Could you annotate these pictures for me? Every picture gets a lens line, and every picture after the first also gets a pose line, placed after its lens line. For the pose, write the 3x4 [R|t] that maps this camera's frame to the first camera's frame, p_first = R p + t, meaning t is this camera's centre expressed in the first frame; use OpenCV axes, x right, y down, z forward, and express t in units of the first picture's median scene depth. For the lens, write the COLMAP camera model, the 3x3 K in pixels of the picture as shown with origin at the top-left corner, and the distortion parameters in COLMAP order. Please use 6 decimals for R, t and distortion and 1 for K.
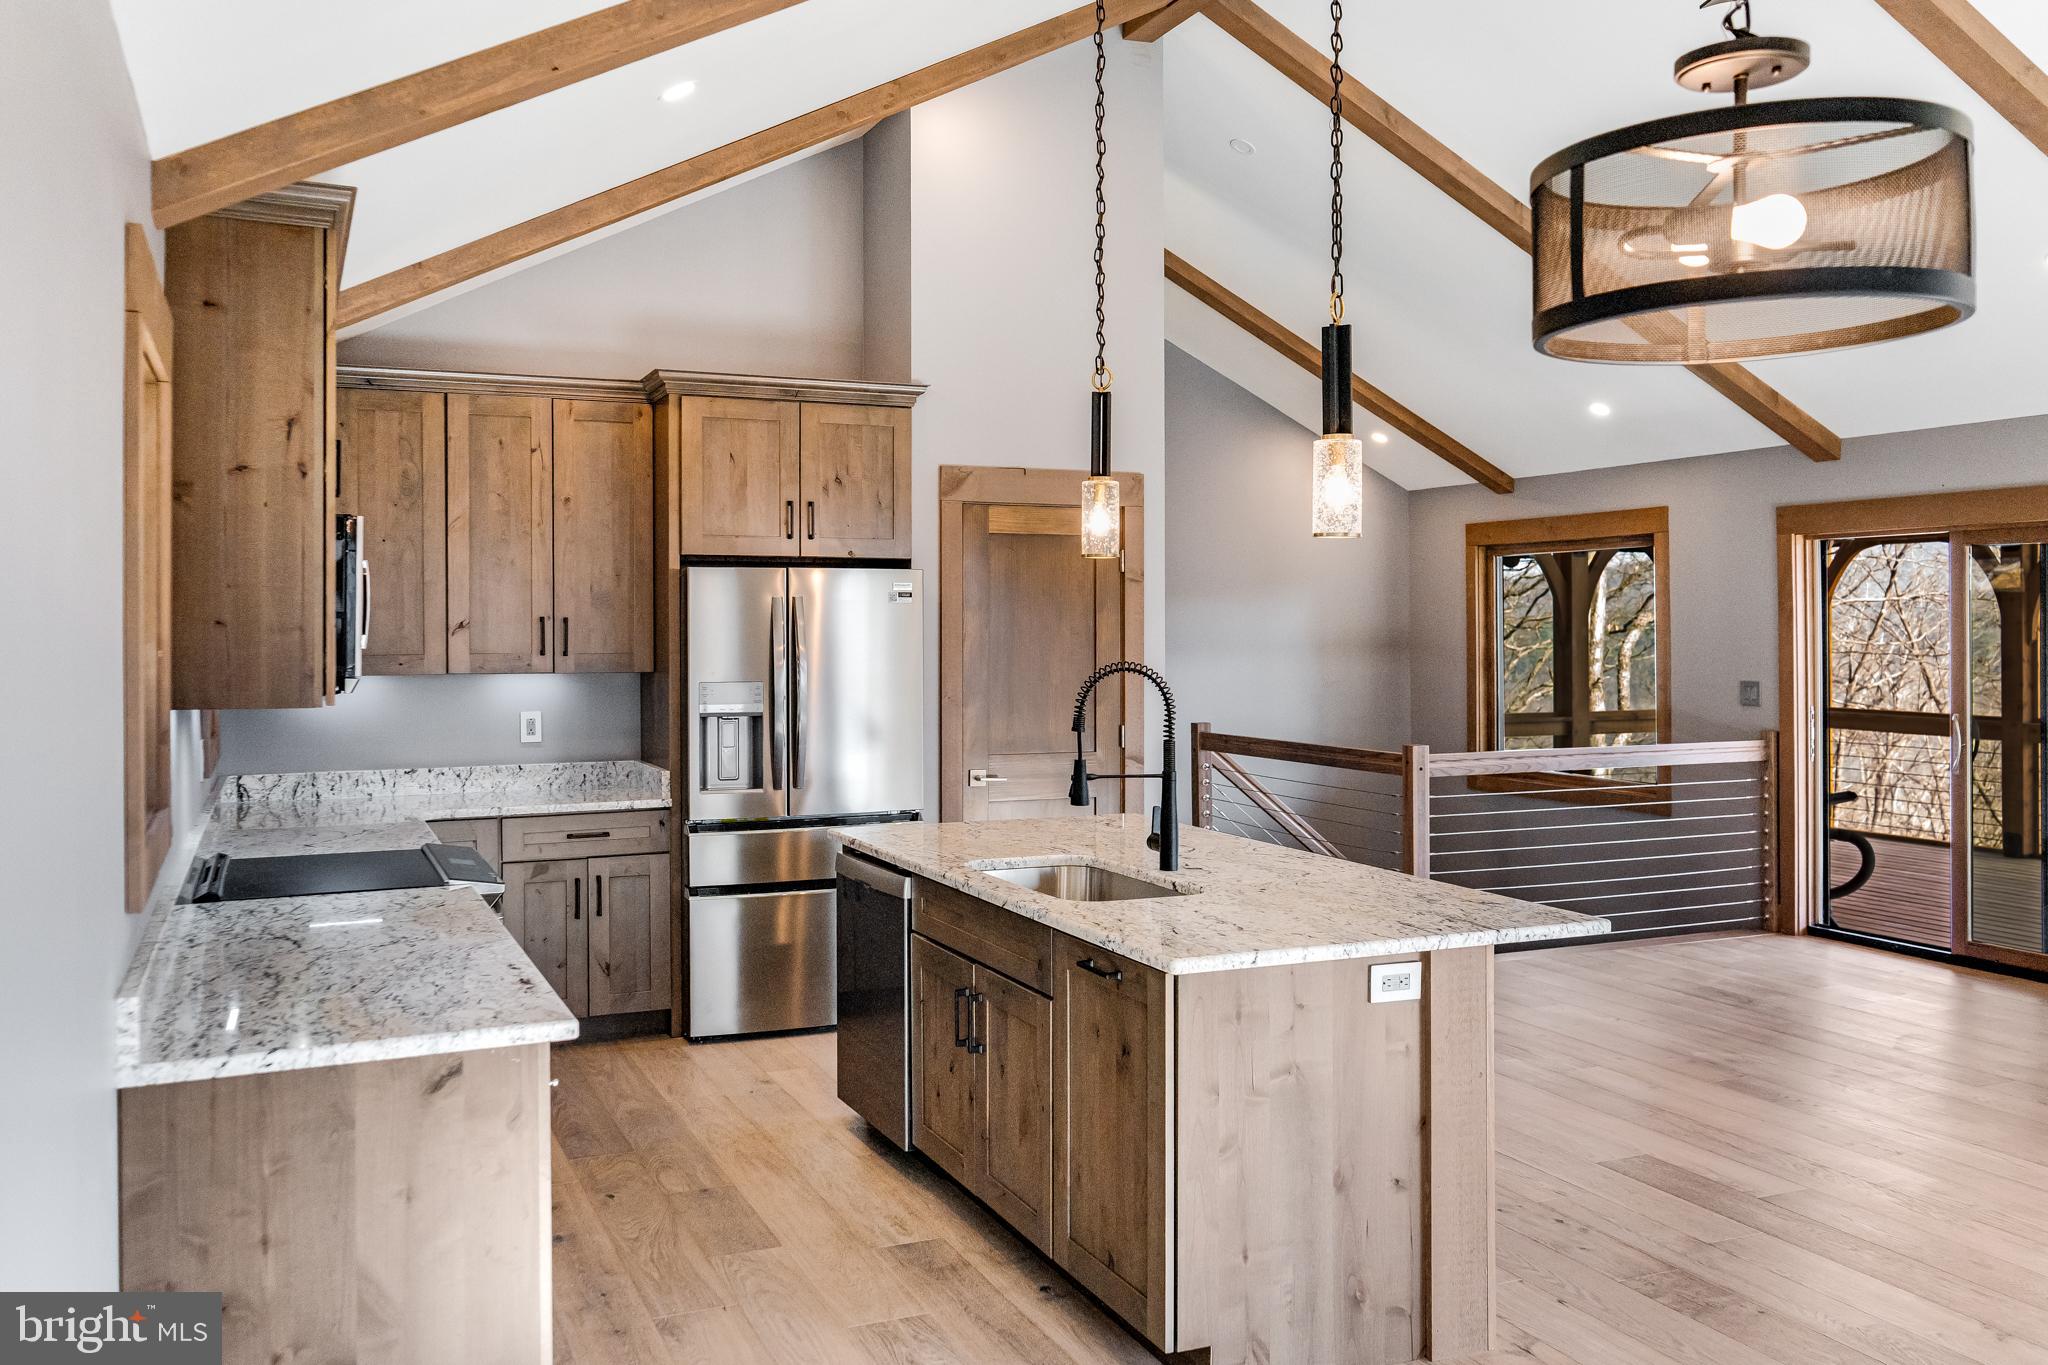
lens RADIAL K [[1703.3, 0, 1017.1], [0, 1703.3, 613.2], [0, 0, 1]] dist [0.009221, 0.006373]
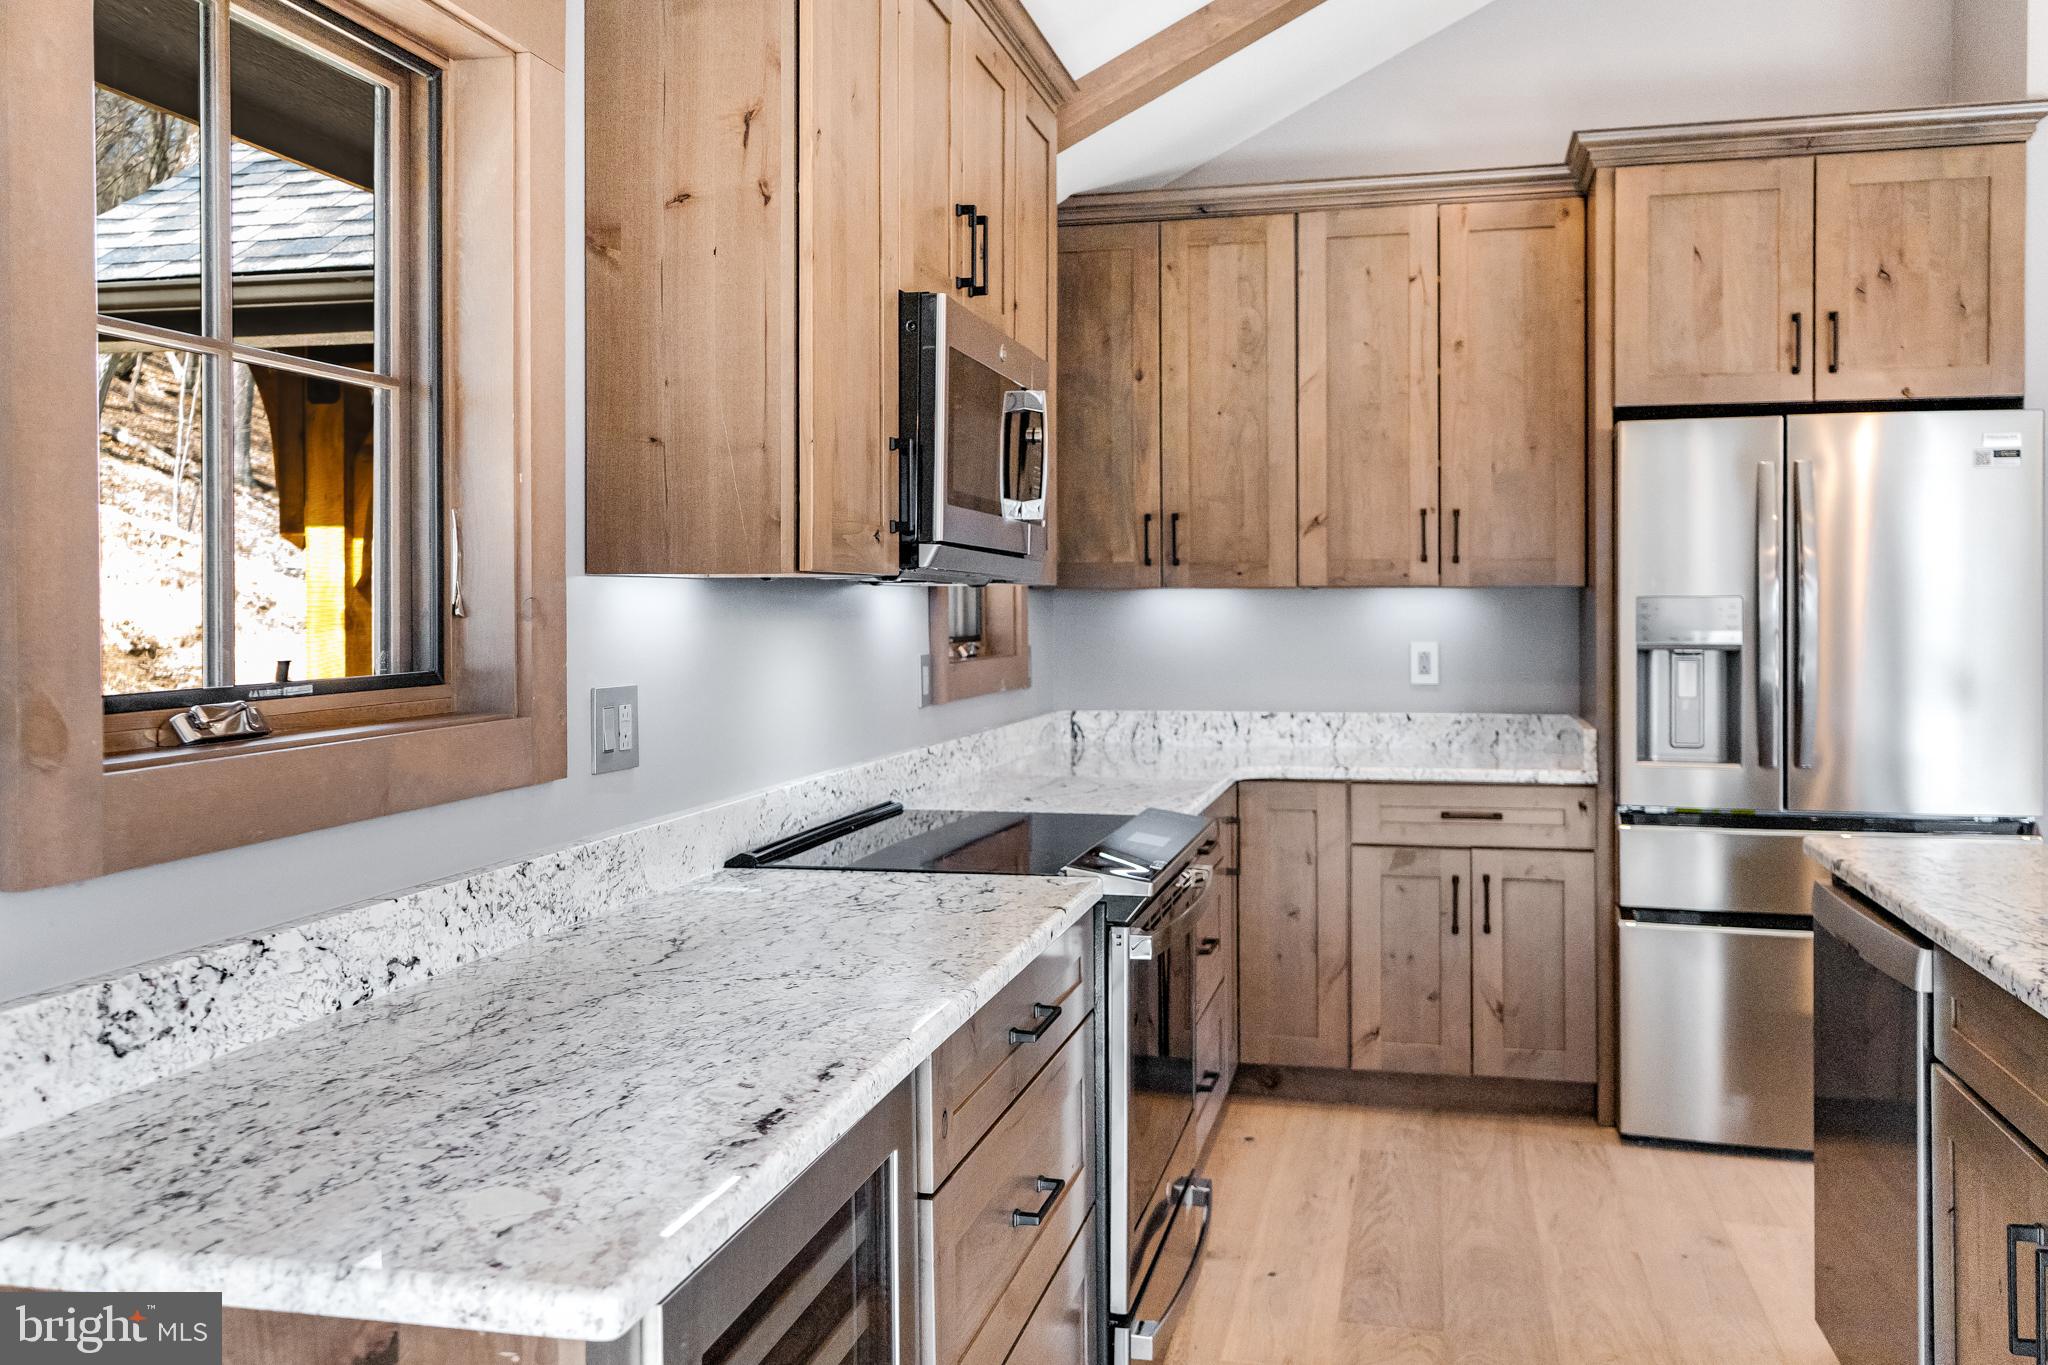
lens RADIAL K [[1670.4, 0, 1032.9], [0, 1670.4, 611.8], [0, 0, 1]] dist [0.007175, 0.014127]
pose [[0.797027, 0.002980, -0.603937, 0.016923], [0.004689, 0.999927, 0.011123, 0.036740], [0.603926, -0.011697, 0.796955, 0.332076]]
